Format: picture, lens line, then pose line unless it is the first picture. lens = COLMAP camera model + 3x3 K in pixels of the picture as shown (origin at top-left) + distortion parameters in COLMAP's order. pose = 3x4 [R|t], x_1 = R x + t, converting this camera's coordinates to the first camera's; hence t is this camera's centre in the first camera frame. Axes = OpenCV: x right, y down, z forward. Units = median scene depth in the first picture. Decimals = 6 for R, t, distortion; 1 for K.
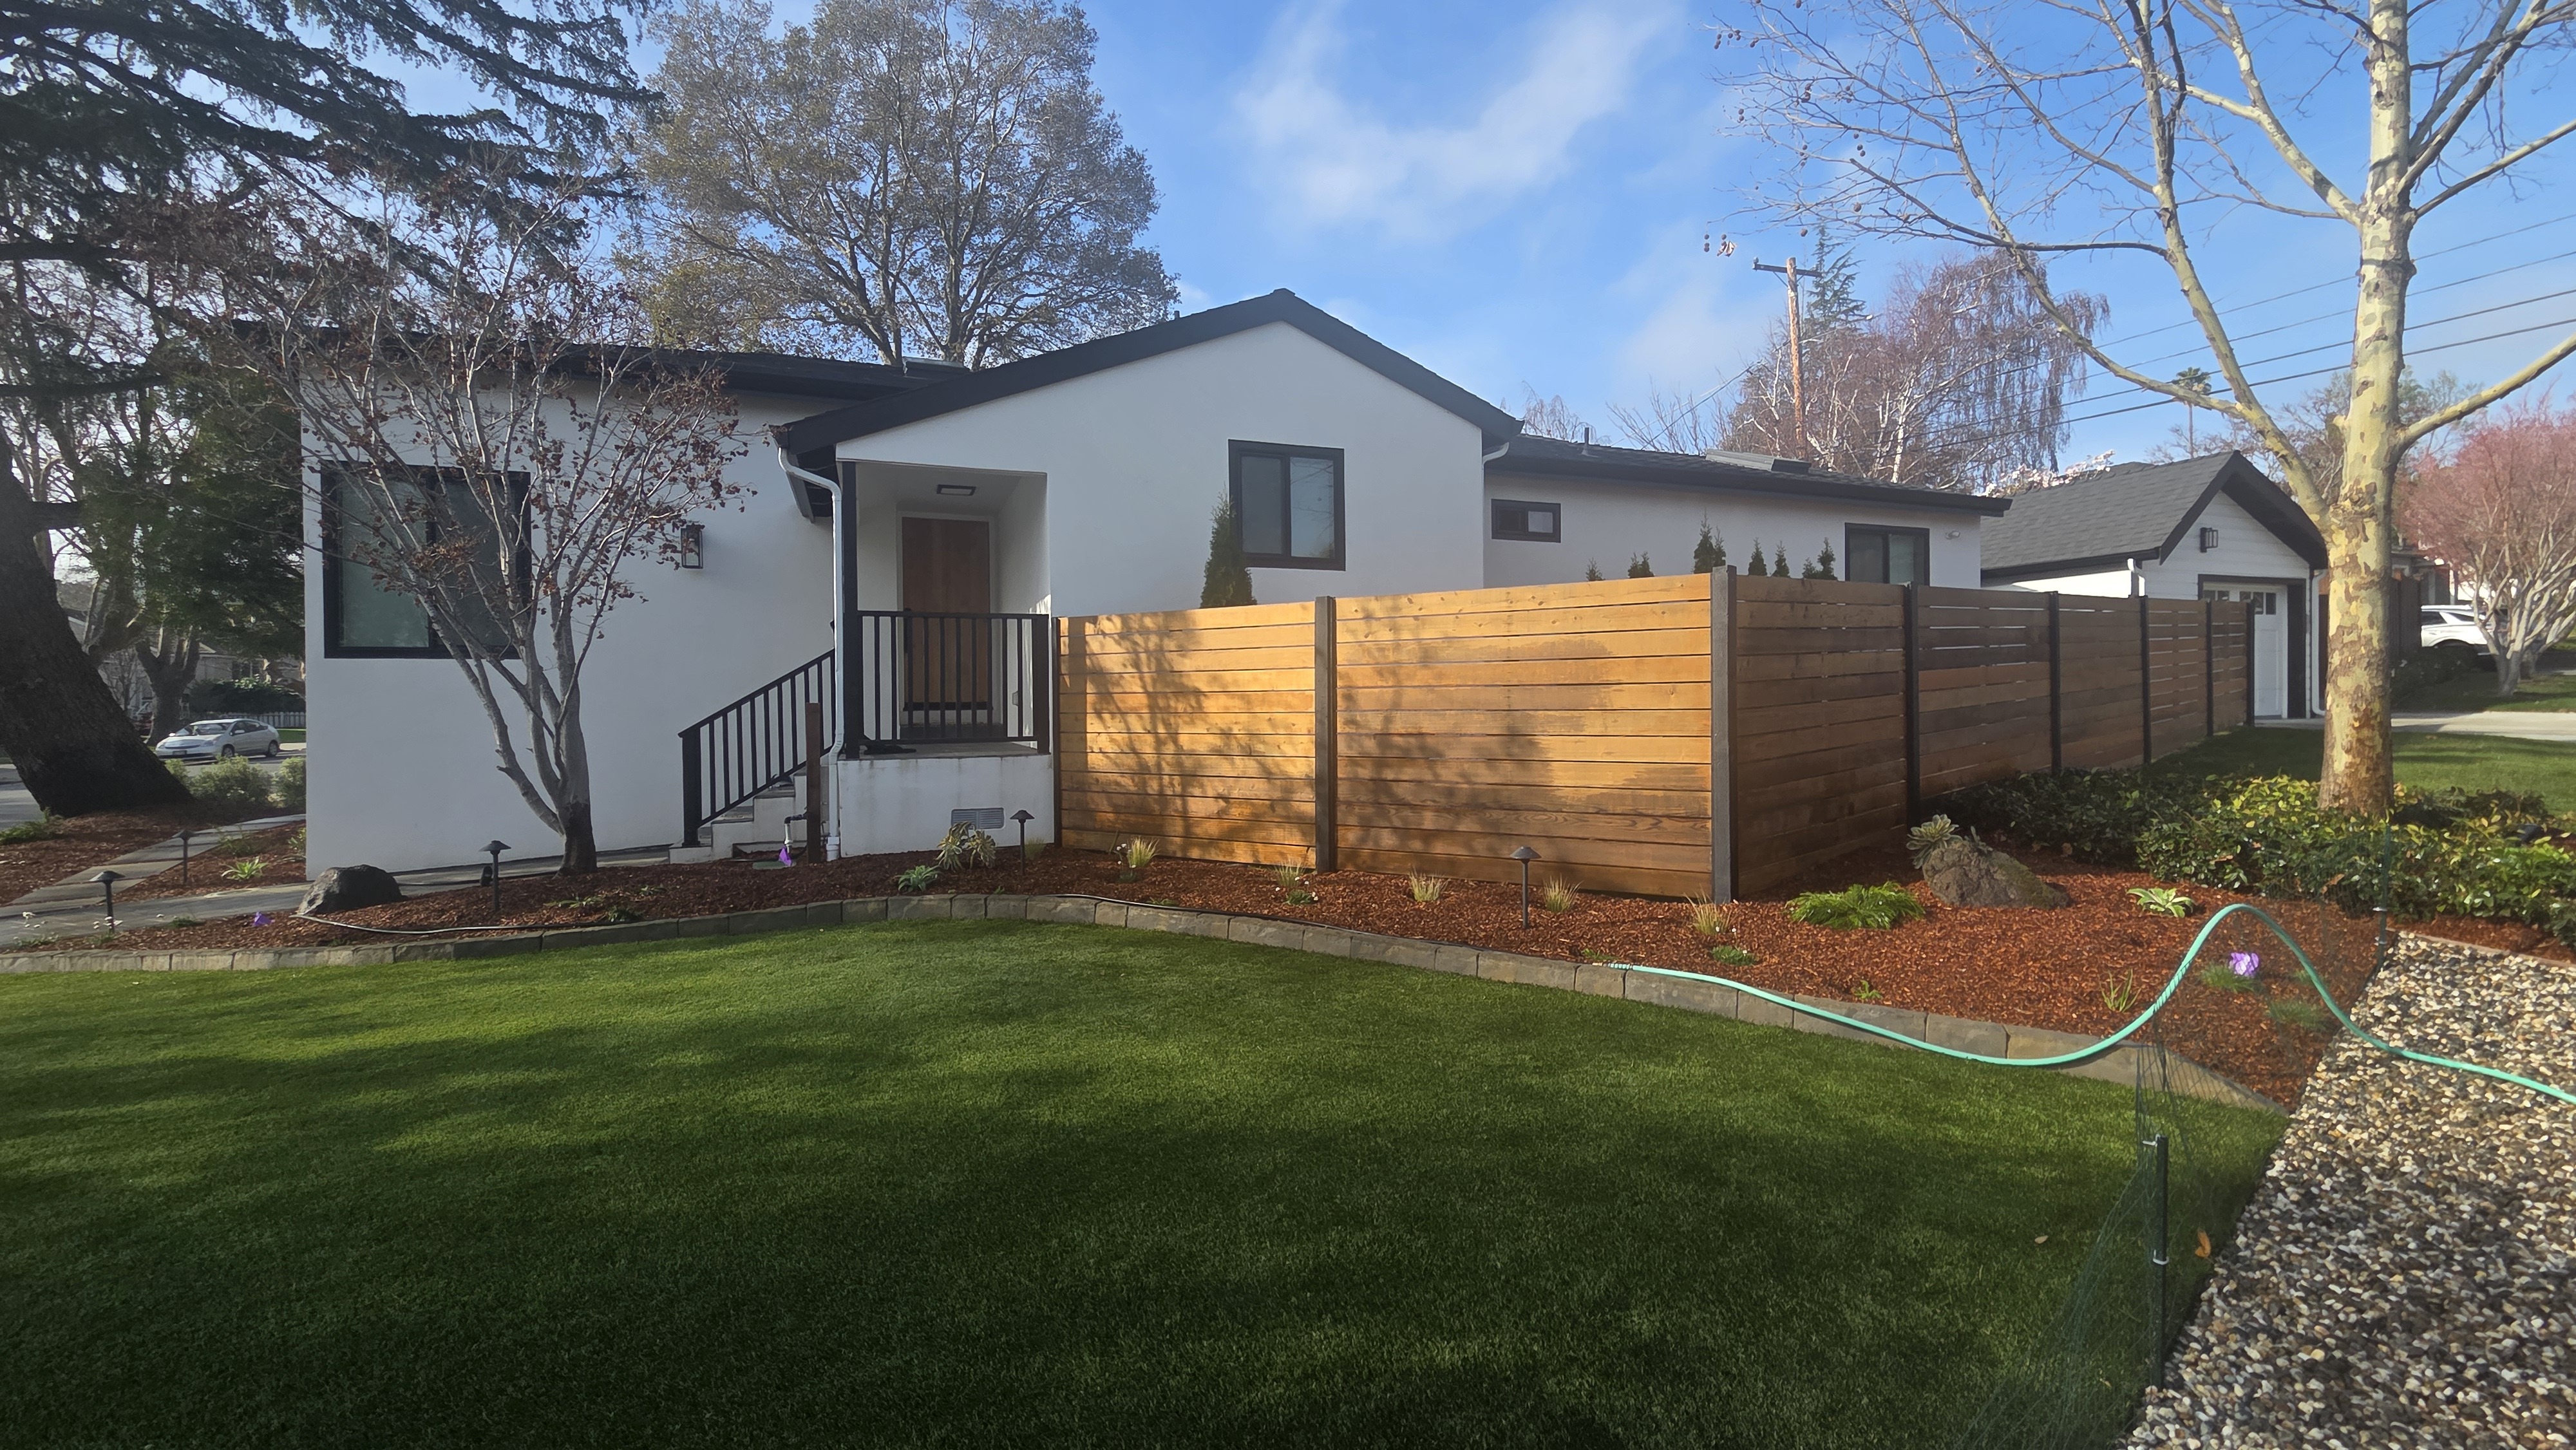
lens RADIAL K [[1036.3, 0, 1288.0], [0, 1036.3, 725.0], [0, 0, 1]] dist [-0.001472, -0.000036]
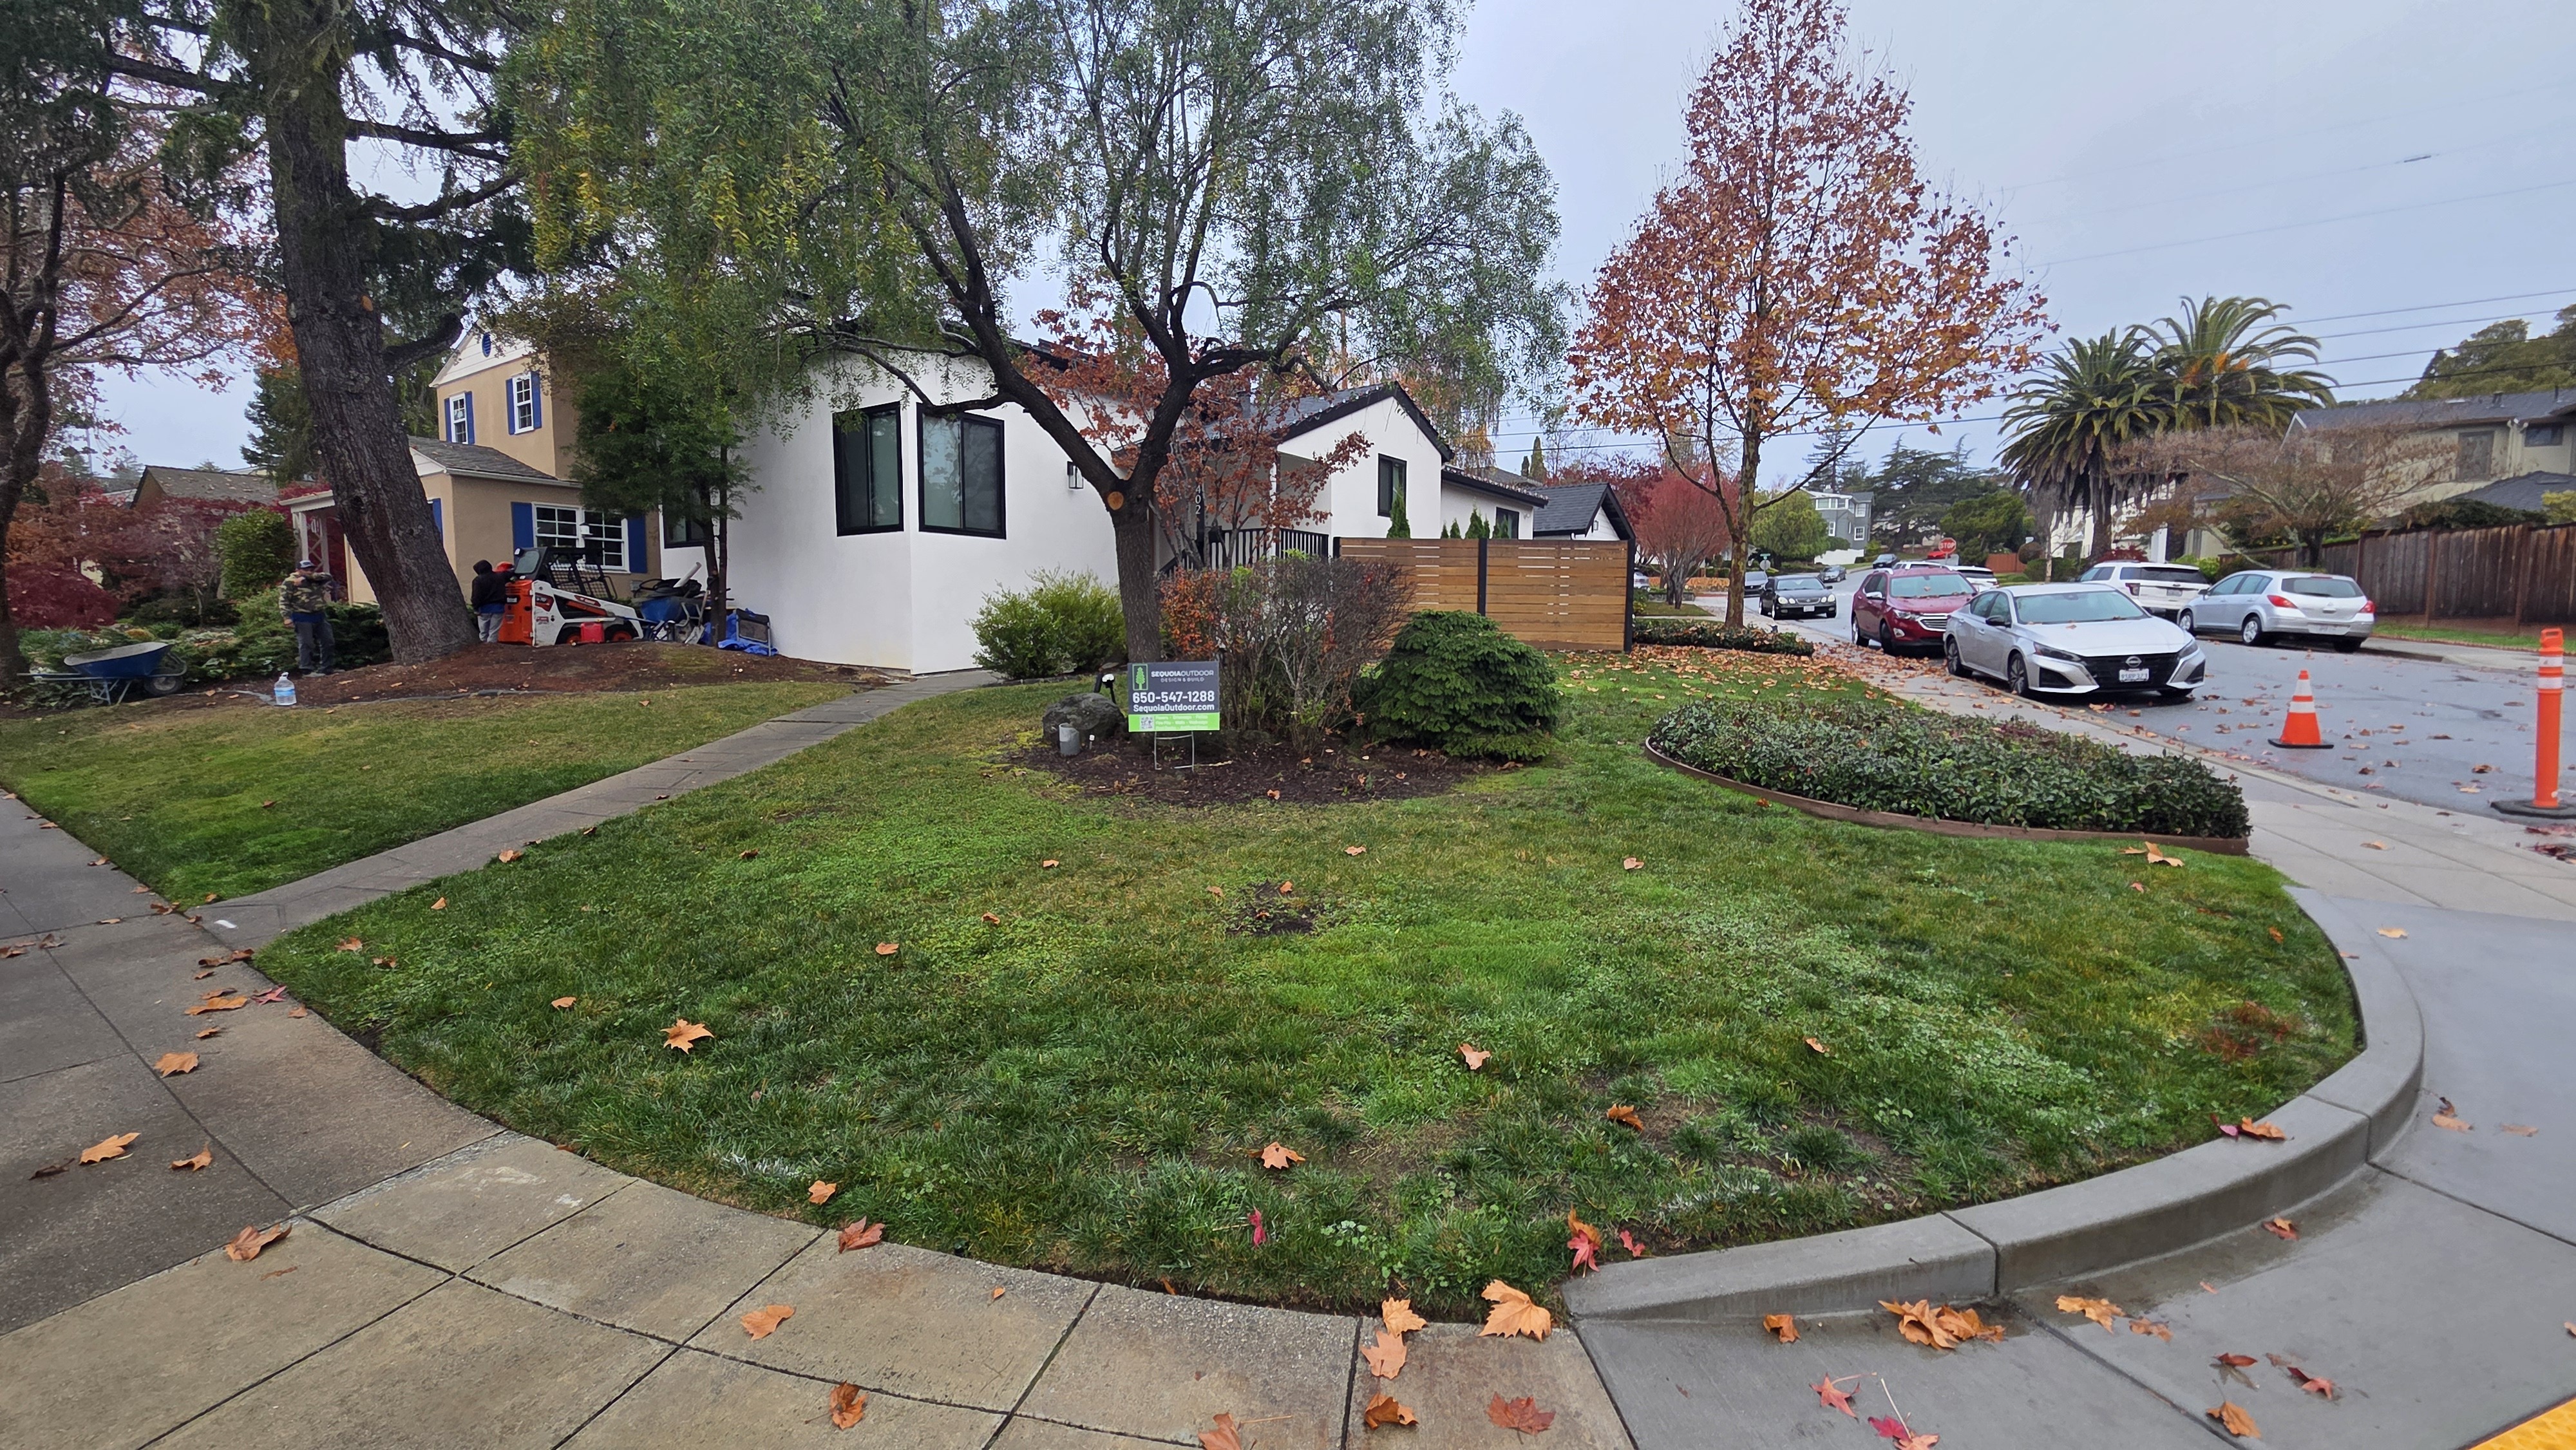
lens RADIAL K [[1036.3, 0, 1288.0], [0, 1036.3, 725.0], [0, 0, 1]] dist [-0.001472, -0.000036]
pose [[0.827025, -0.039781, 0.560756, -1.852977], [0.000613, 0.997556, 0.069865, 0.153132], [-0.562165, -0.057437, 0.825028, -0.823553]]
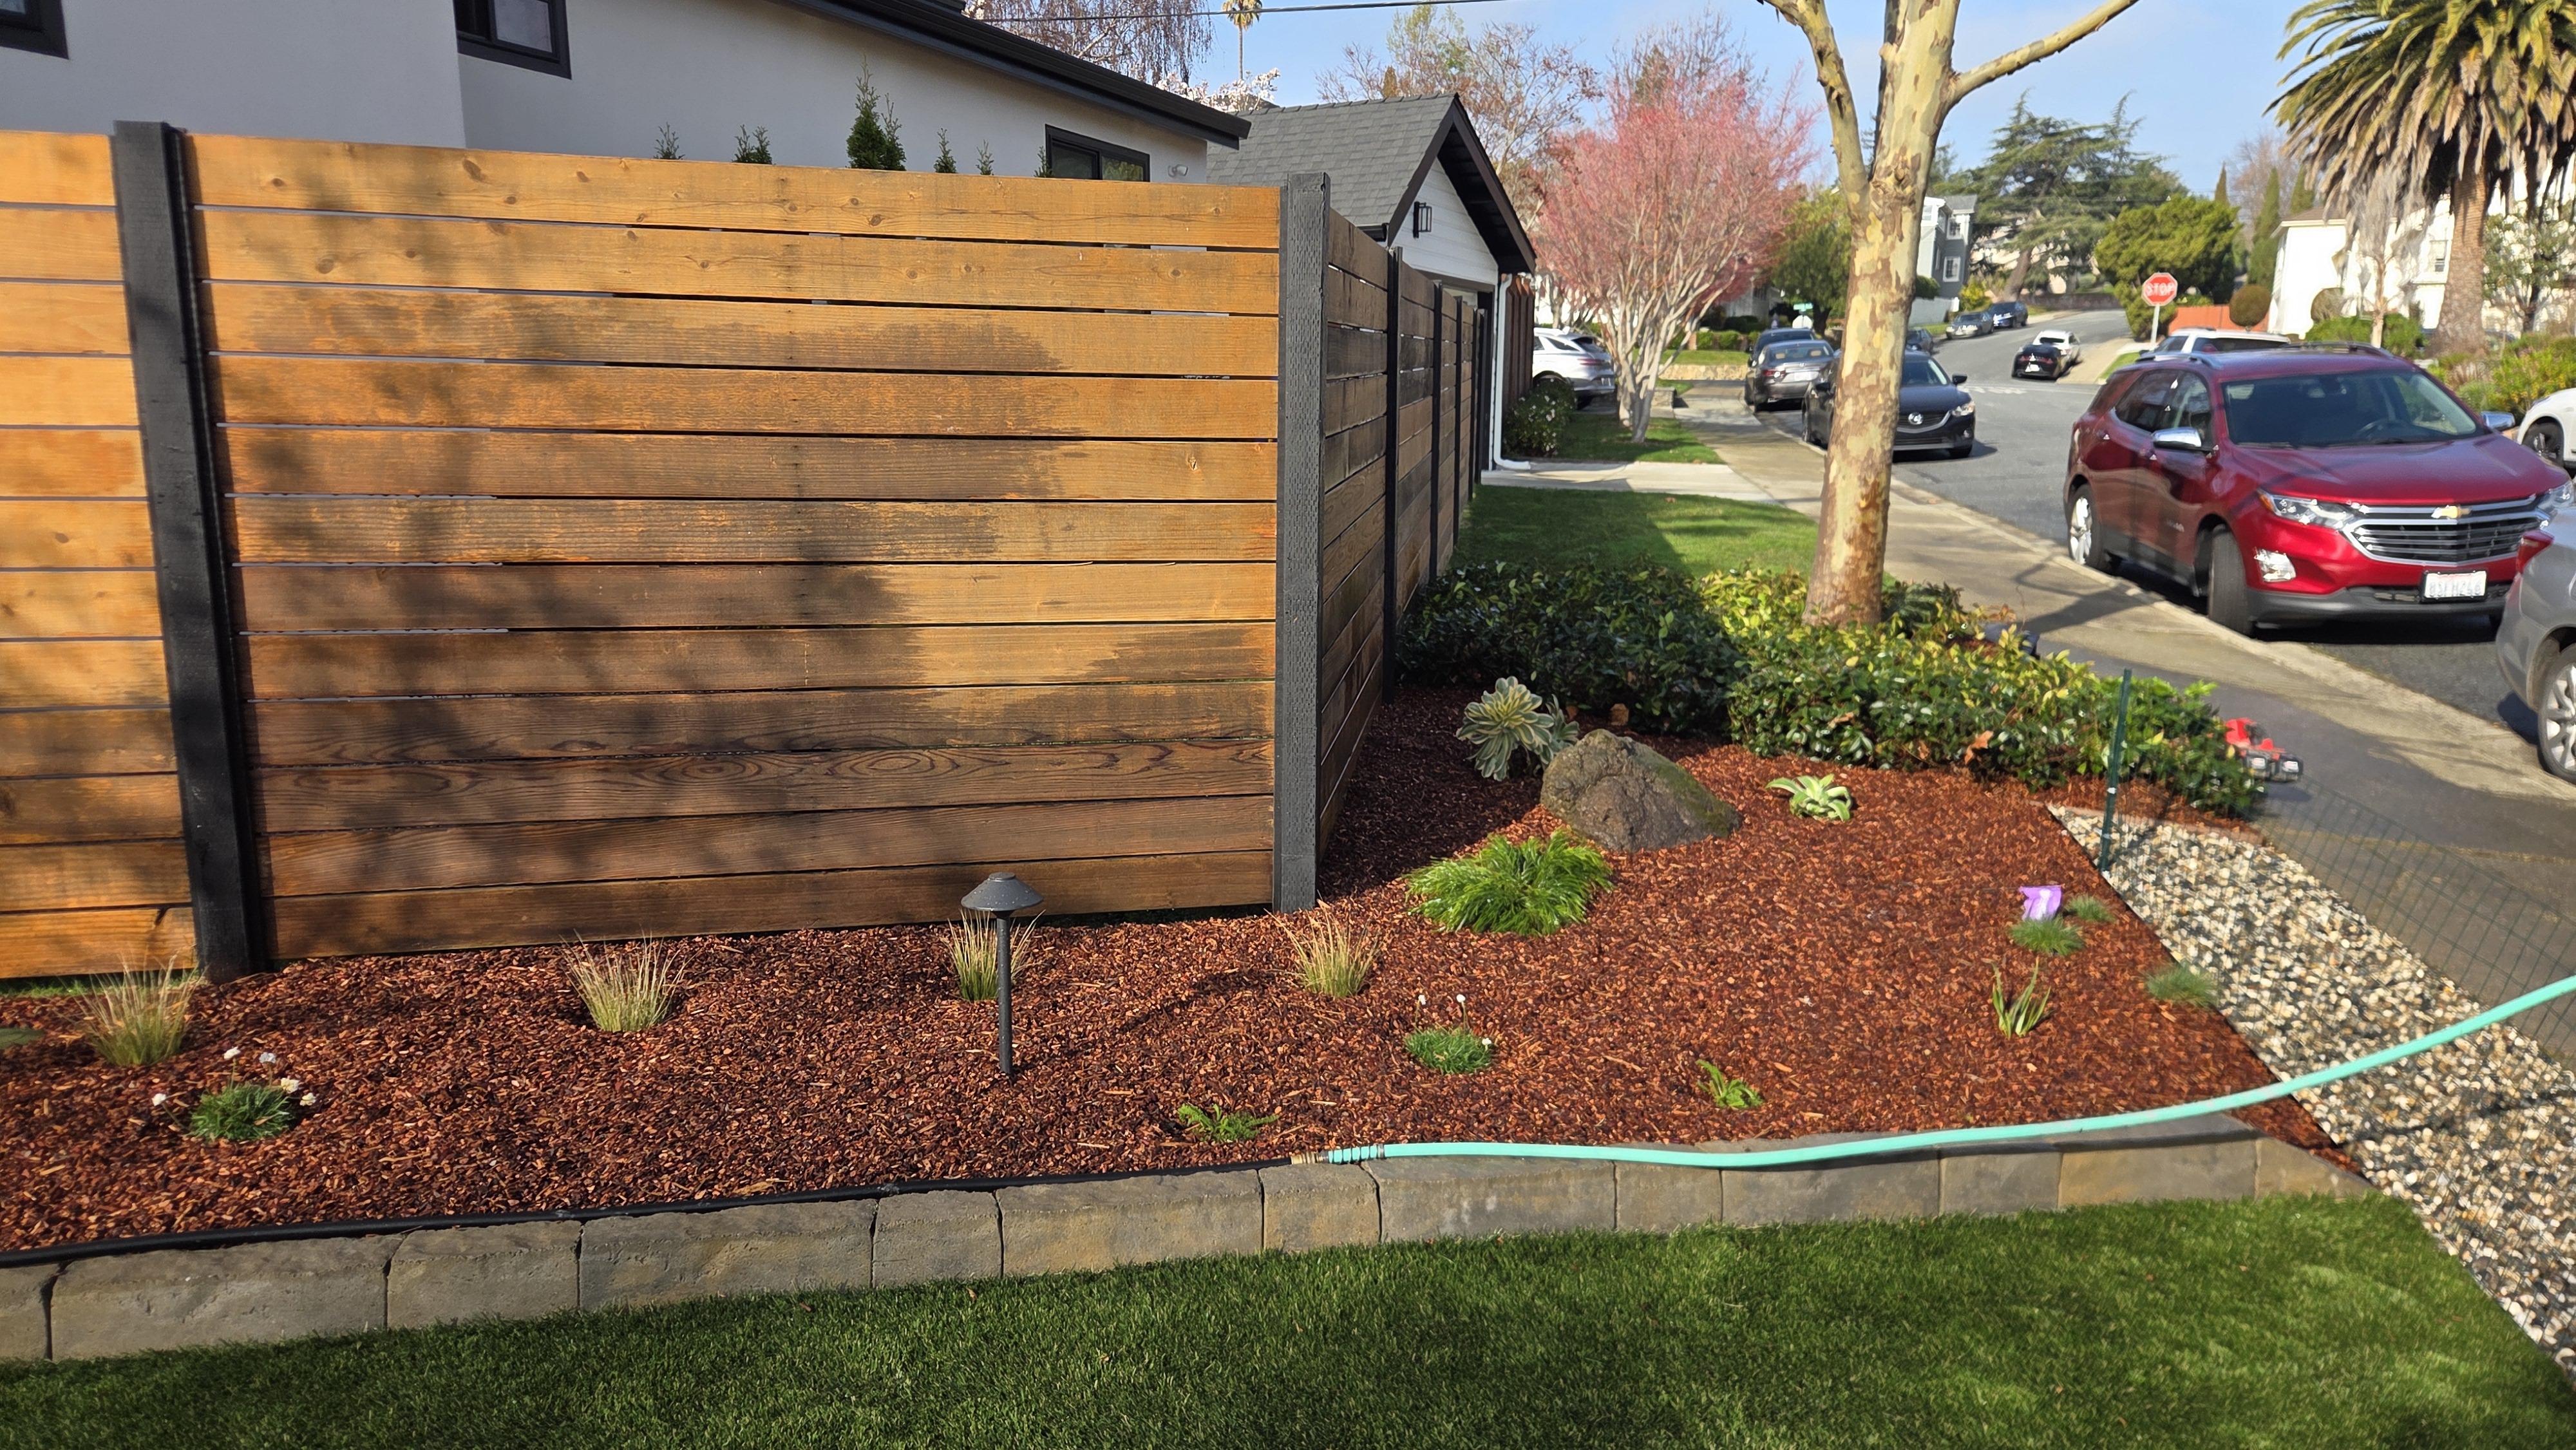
lens RADIAL K [[1731.3, 0, 1293.9], [0, 1731.3, 755.3], [0, 0, 1]] dist [0.065250, -0.044603]
pose [[0.726064, -0.111371, 0.678548, -0.101671], [-0.003066, 0.986262, 0.165157, -0.027036], [-0.687620, -0.121995, 0.715748, 0.375276]]
